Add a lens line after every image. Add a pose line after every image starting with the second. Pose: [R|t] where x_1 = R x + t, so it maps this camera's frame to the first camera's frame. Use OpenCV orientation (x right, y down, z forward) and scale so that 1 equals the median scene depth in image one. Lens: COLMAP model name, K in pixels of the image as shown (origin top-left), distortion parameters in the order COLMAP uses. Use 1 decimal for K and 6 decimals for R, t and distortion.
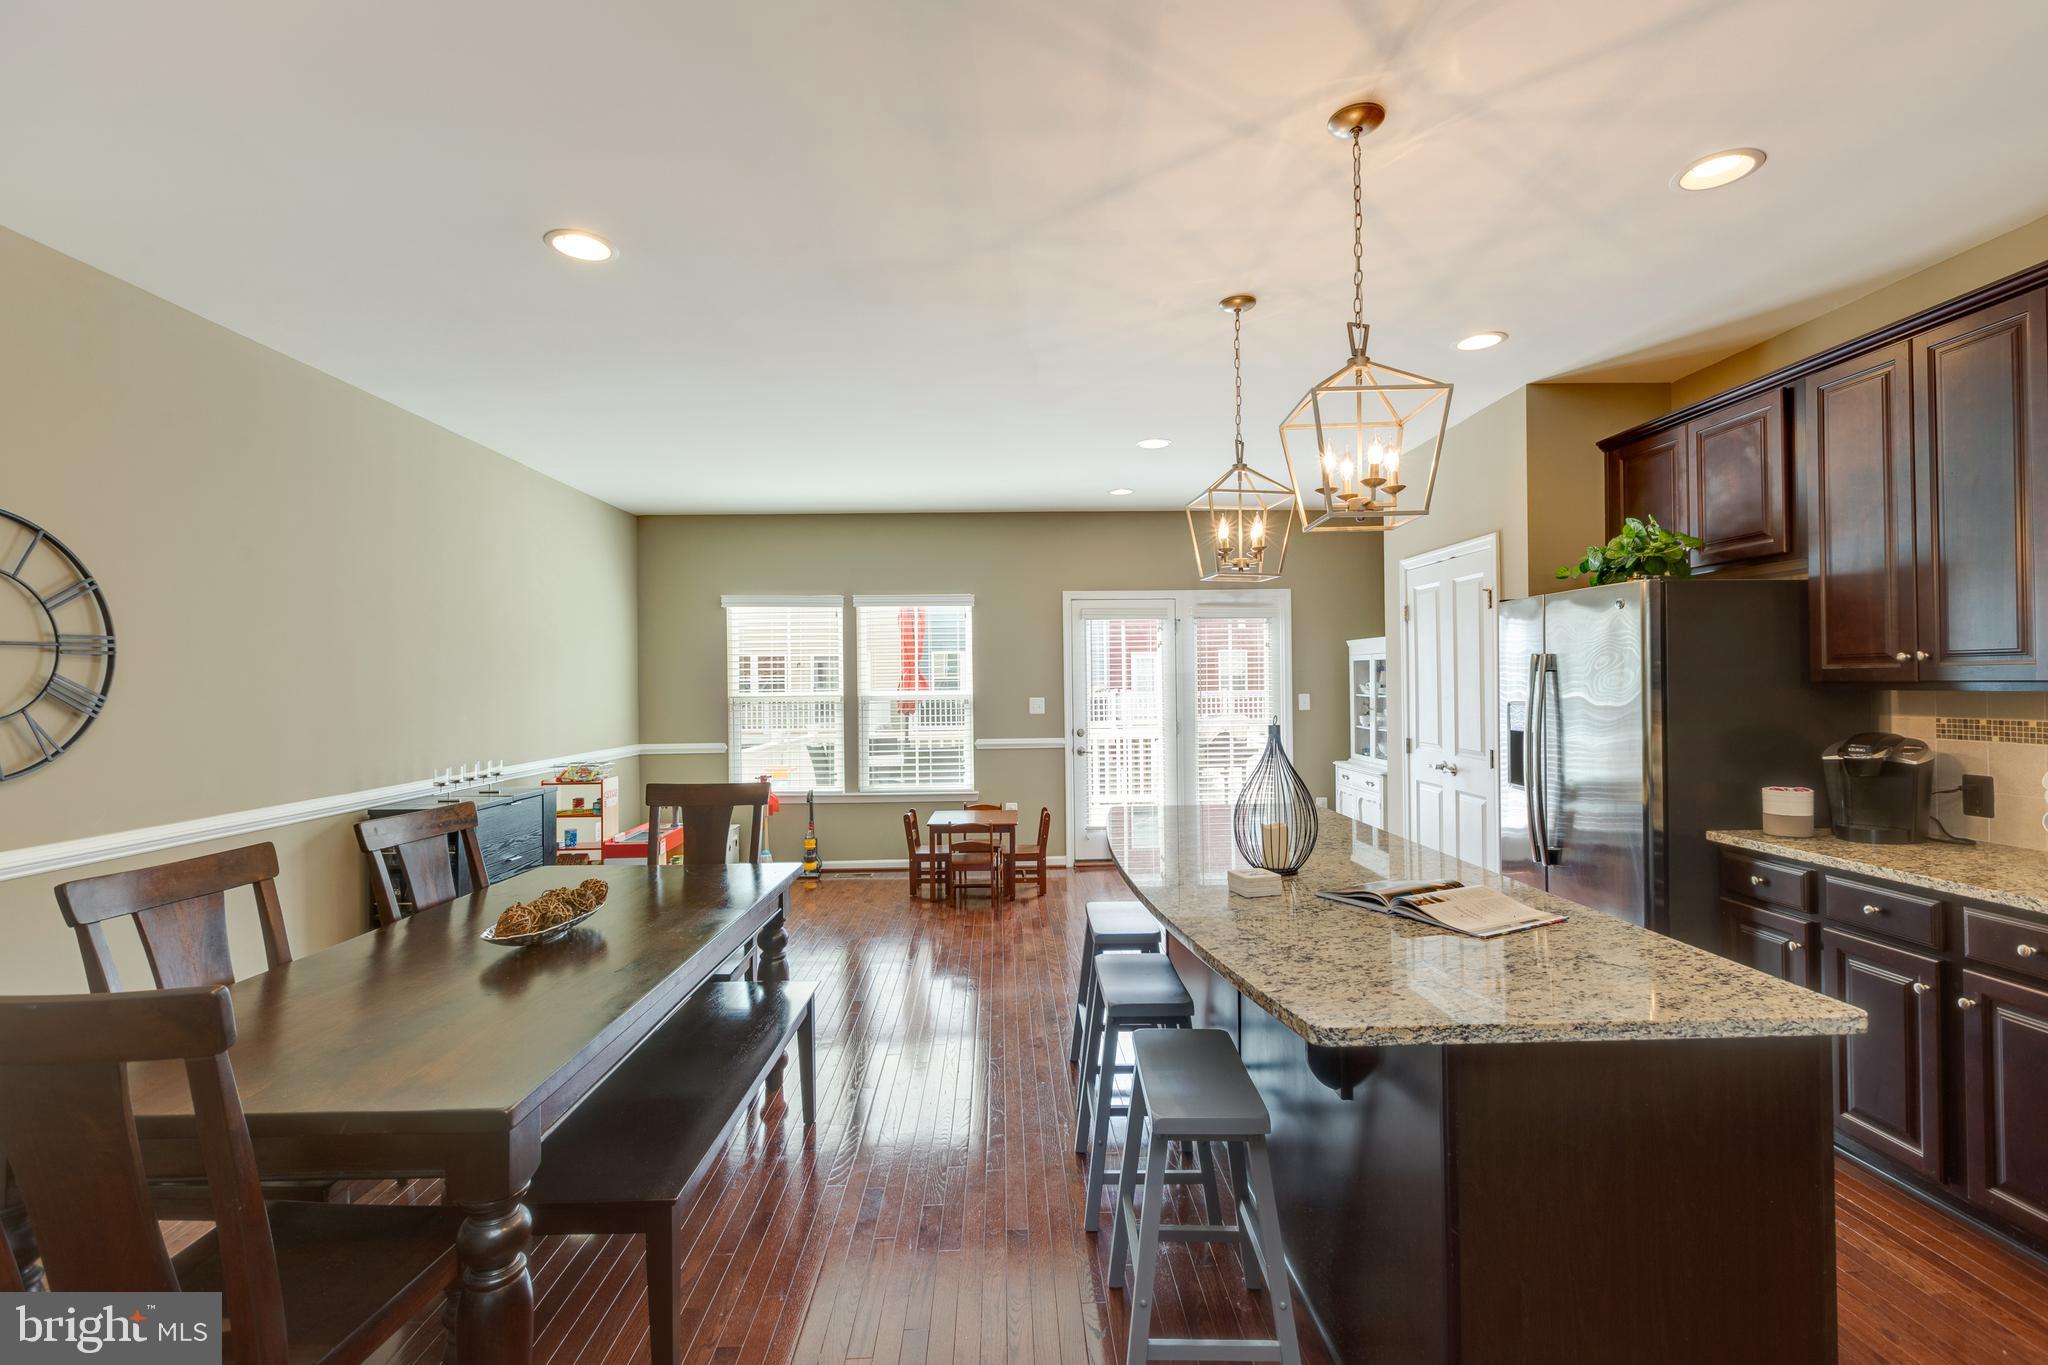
lens RADIAL K [[910.4, 0, 1026.3], [0, 910.4, 678.2], [0, 0, 1]] dist [0.004867, -0.002061]
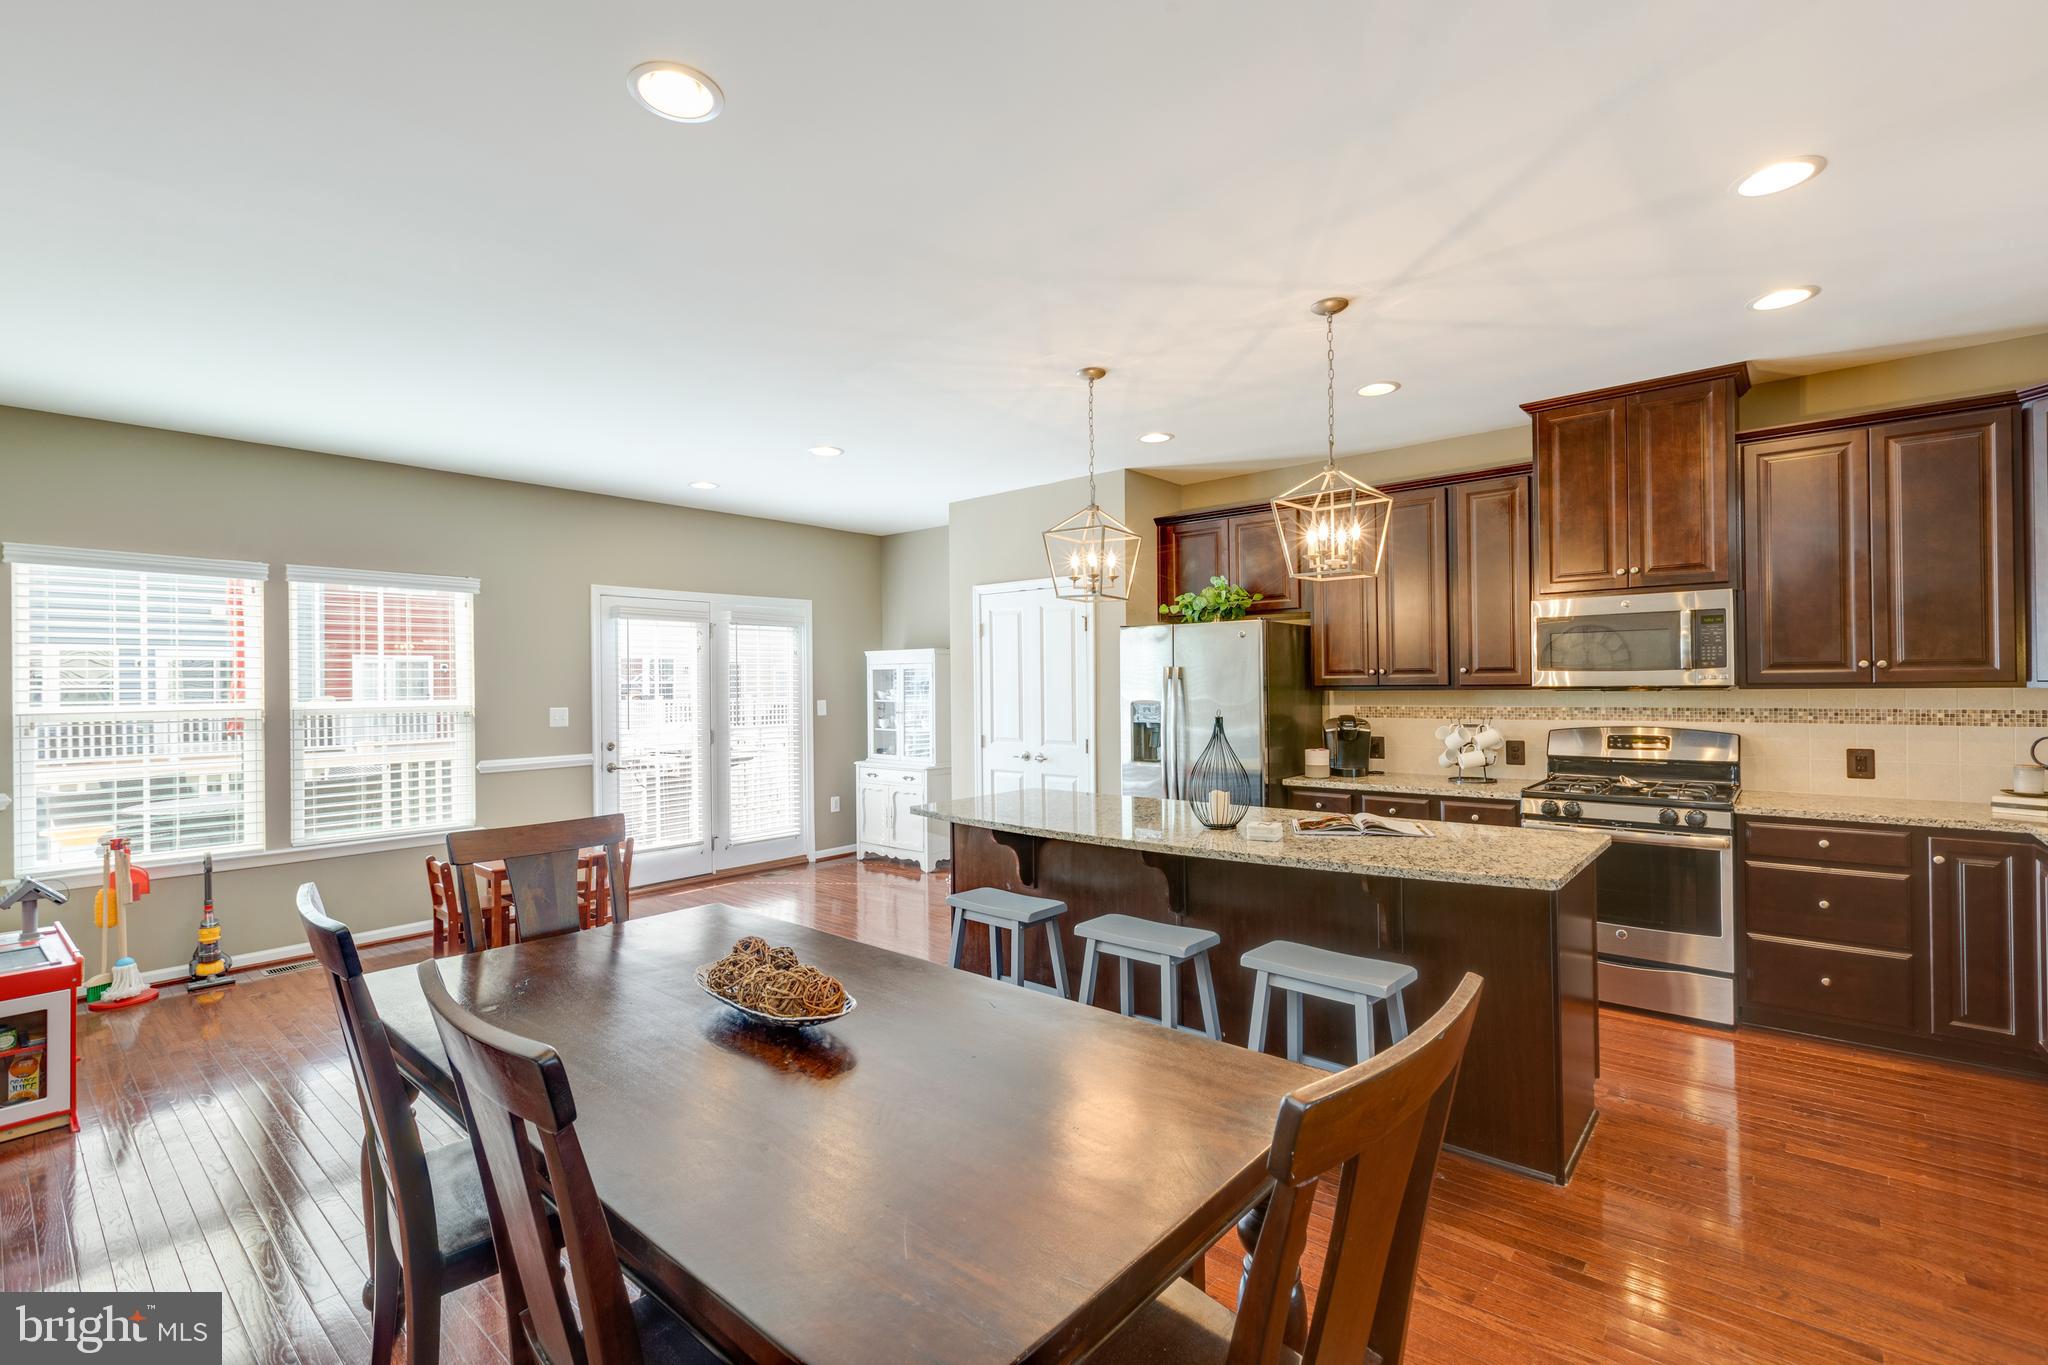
lens RADIAL K [[910.4, 0, 1025.5], [0, 910.4, 679.4], [0, 0, 1]] dist [0.004867, -0.002061]
pose [[0.673268, 0.007511, 0.739360, -0.513706], [0.000063, 0.999948, -0.010215, 0.005992], [-0.739398, 0.006924, 0.673232, 0.179905]]
